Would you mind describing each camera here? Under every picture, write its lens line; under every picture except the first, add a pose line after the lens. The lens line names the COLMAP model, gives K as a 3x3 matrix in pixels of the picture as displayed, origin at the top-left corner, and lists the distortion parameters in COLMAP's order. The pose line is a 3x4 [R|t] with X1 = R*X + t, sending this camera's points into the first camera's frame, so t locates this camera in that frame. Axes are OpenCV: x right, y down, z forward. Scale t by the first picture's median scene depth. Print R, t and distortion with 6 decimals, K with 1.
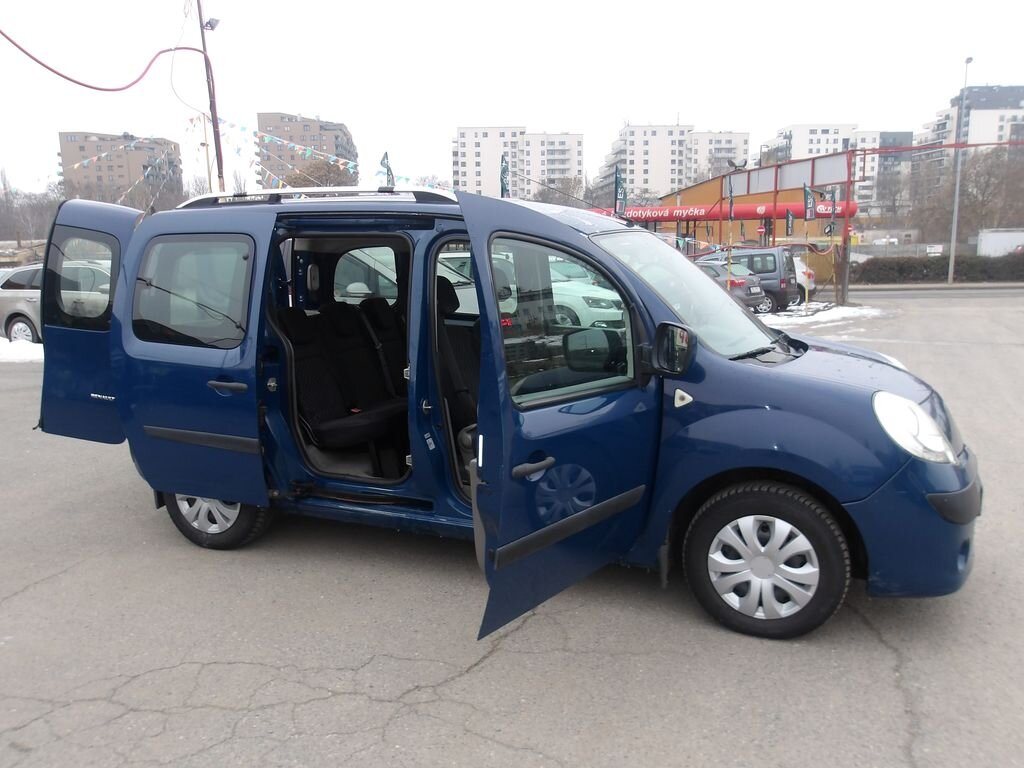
lens RADIAL K [[892.9, 0, 509.3], [0, 892.9, 384.4], [0, 0, 1]] dist [-0.015013, 0.039918]
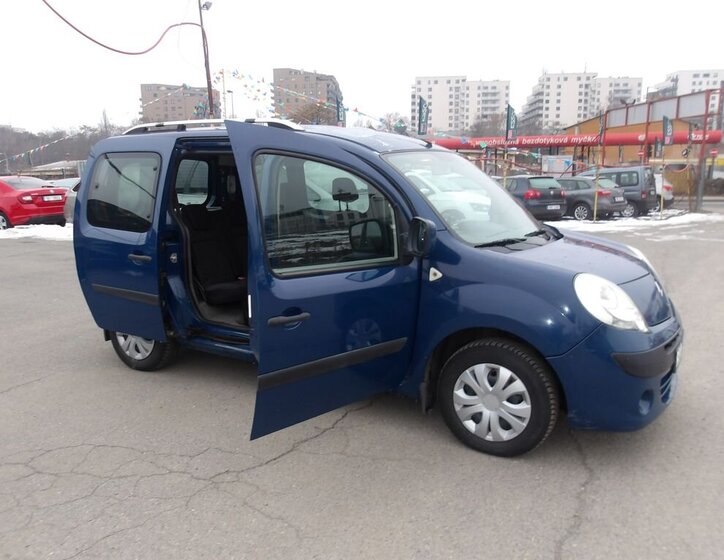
lens RADIAL K [[654.8, 0, 360.4], [0, 654.8, 277.0], [0, 0, 1]] dist [-0.007566, 0.040481]
pose [[0.988907, 0.029904, -0.145494, 0.190721], [-0.027609, 0.999461, 0.017771, 0.004141], [0.145947, -0.013557, 0.989199, 0.002180]]
